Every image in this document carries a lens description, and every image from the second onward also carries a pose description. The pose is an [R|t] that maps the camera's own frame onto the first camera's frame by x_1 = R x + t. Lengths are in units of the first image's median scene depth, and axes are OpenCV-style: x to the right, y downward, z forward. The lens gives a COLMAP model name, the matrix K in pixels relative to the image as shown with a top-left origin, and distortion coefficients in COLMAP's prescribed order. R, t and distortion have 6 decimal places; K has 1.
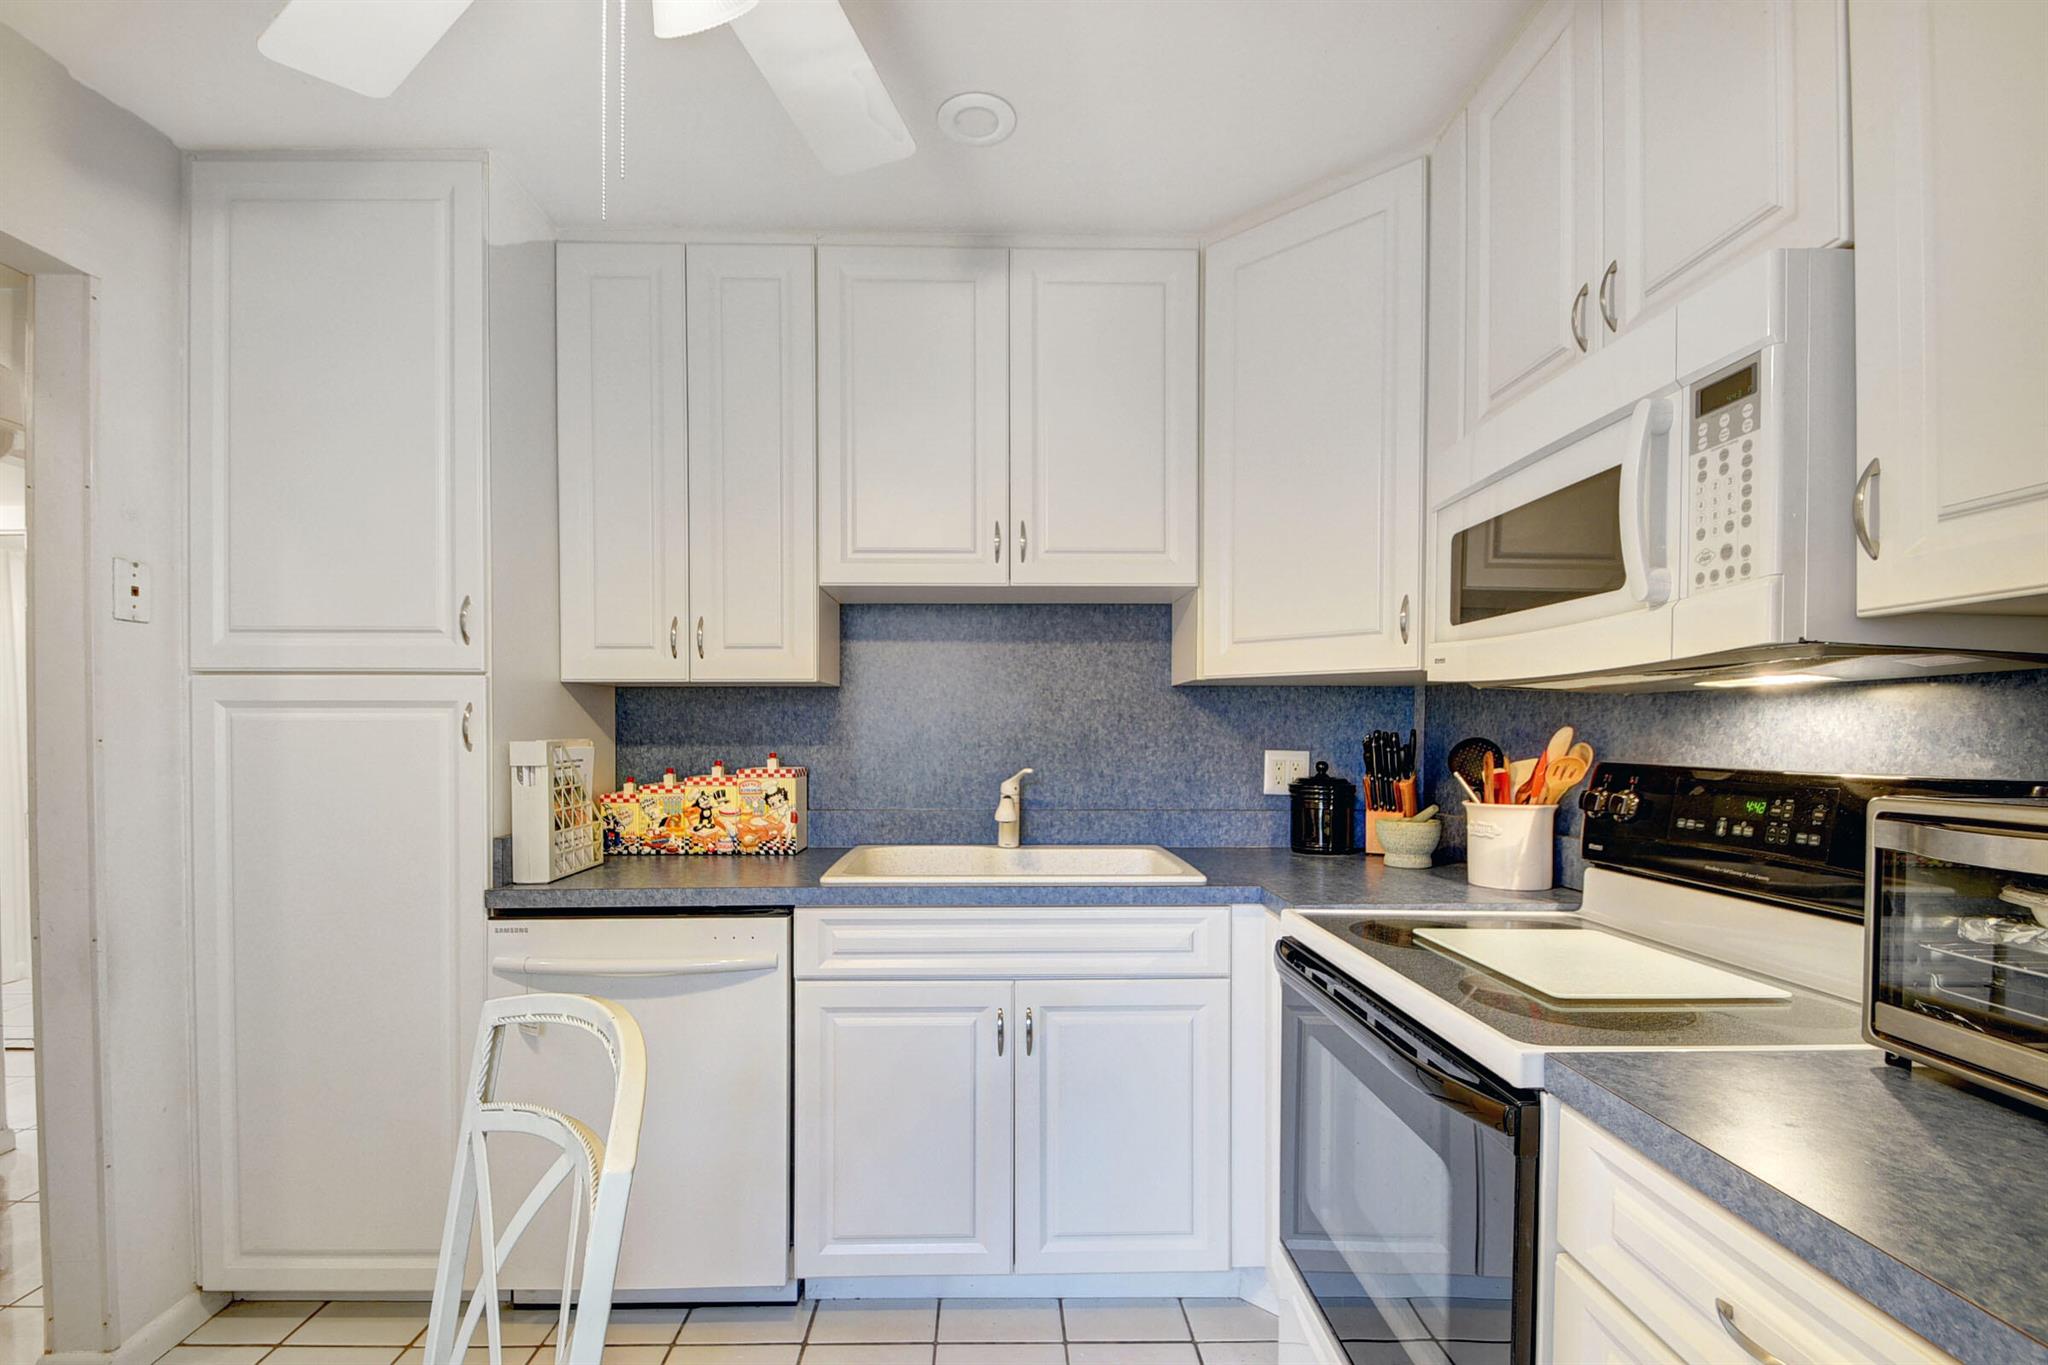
lens RADIAL K [[895.3, 0, 1026.0], [0, 895.3, 741.5], [0, 0, 1]] dist [-0.002756, -0.010679]
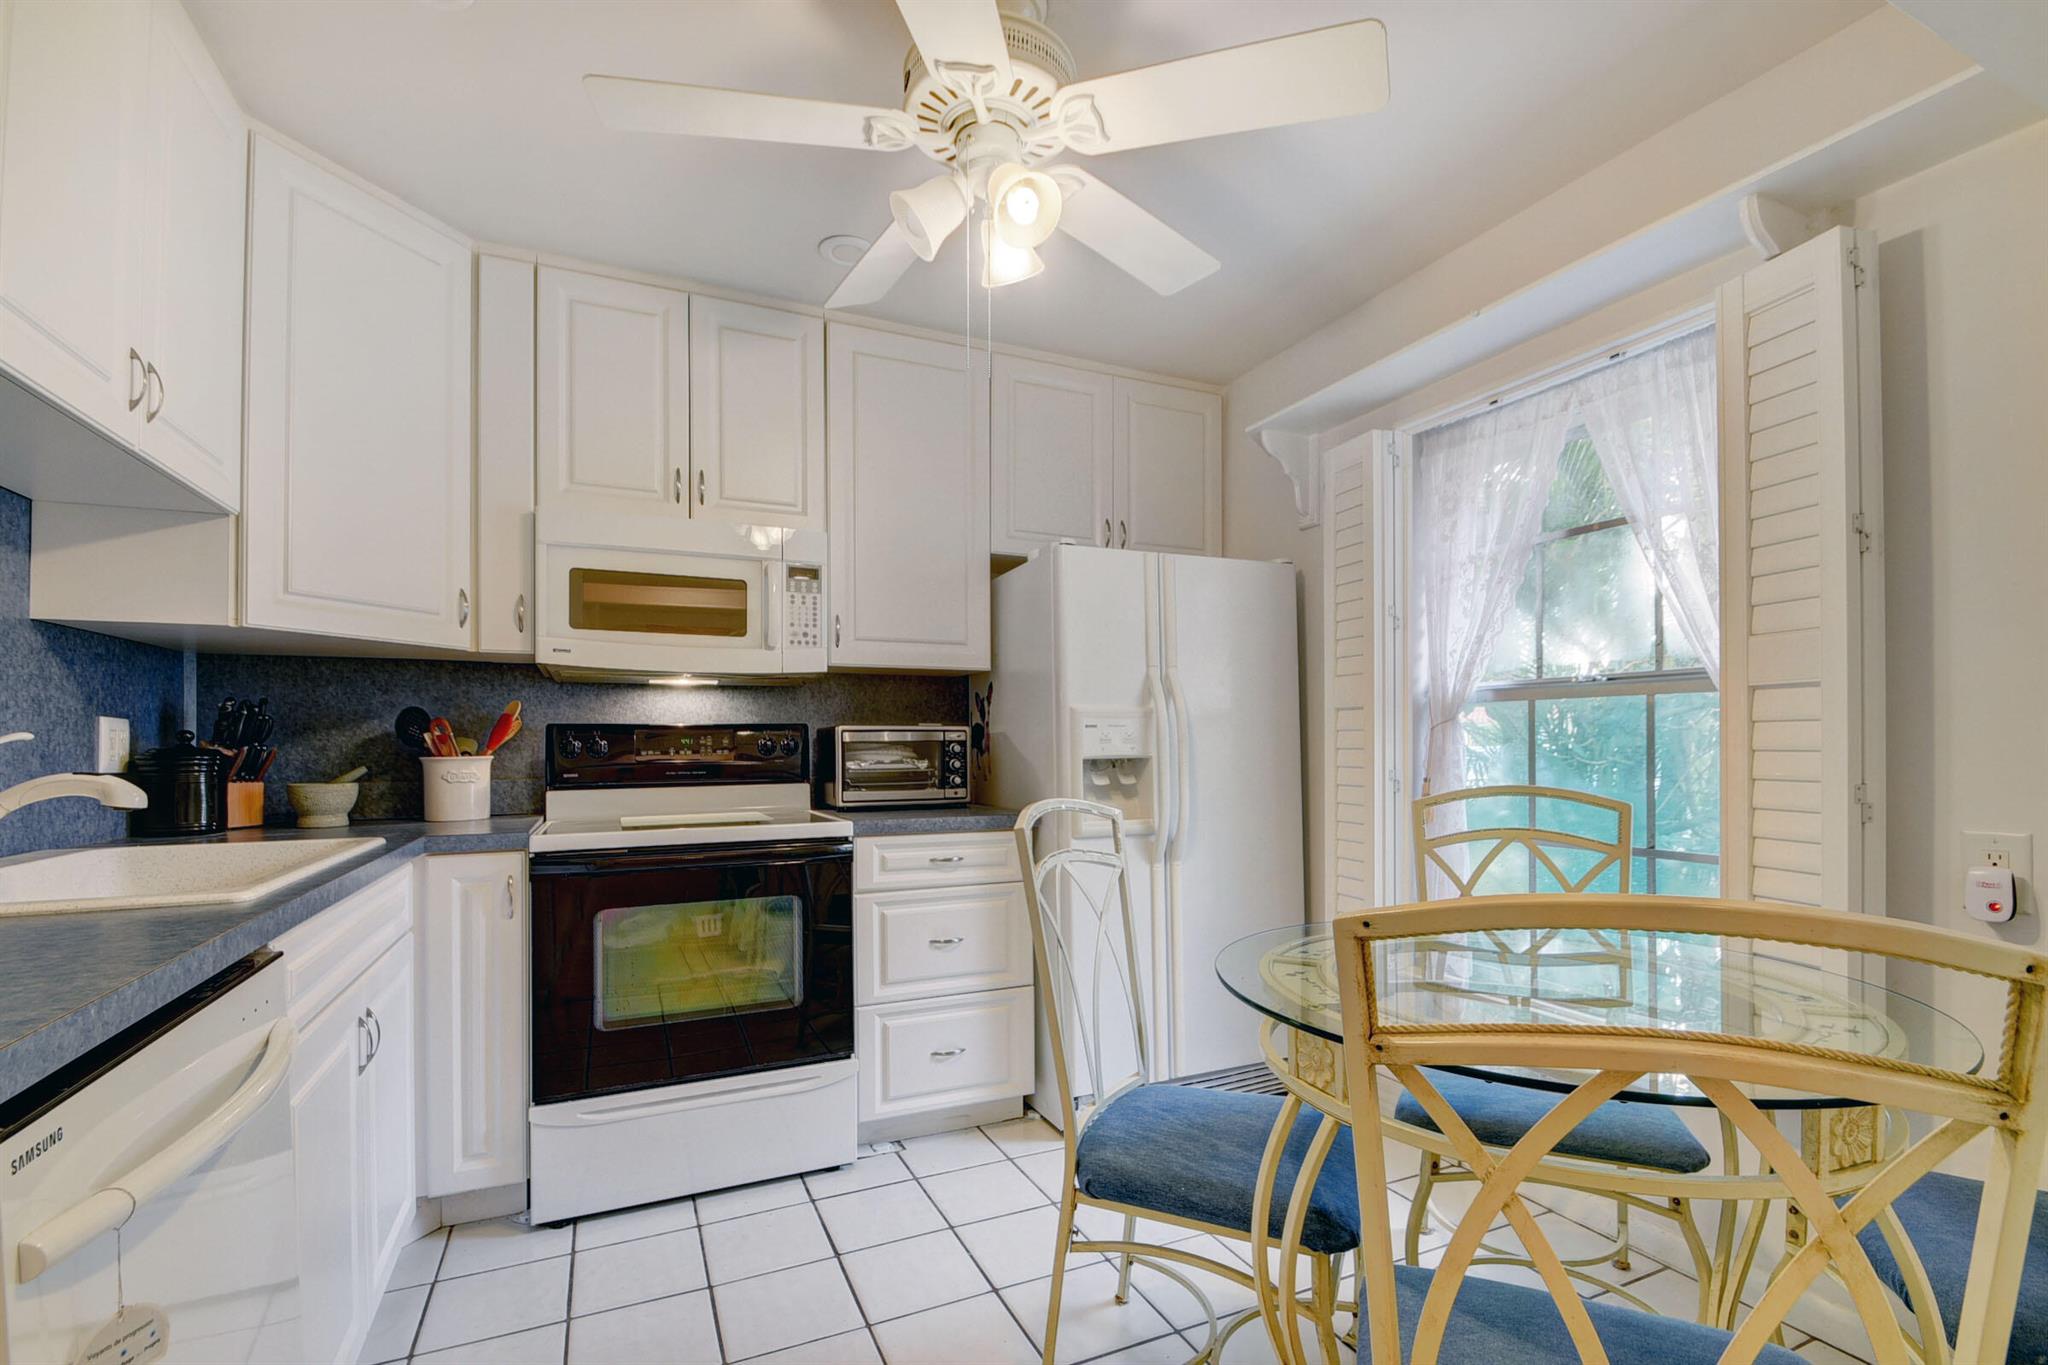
lens RADIAL K [[925.8, 0, 1020.0], [0, 925.8, 739.1], [0, 0, 1]] dist [0.001896, -0.012335]
pose [[-0.381388, 0.003691, 0.924408, -1.219527], [0.012757, 0.999918, 0.001270, 0.061593], [-0.924327, 0.012277, -0.381404, 0.899951]]
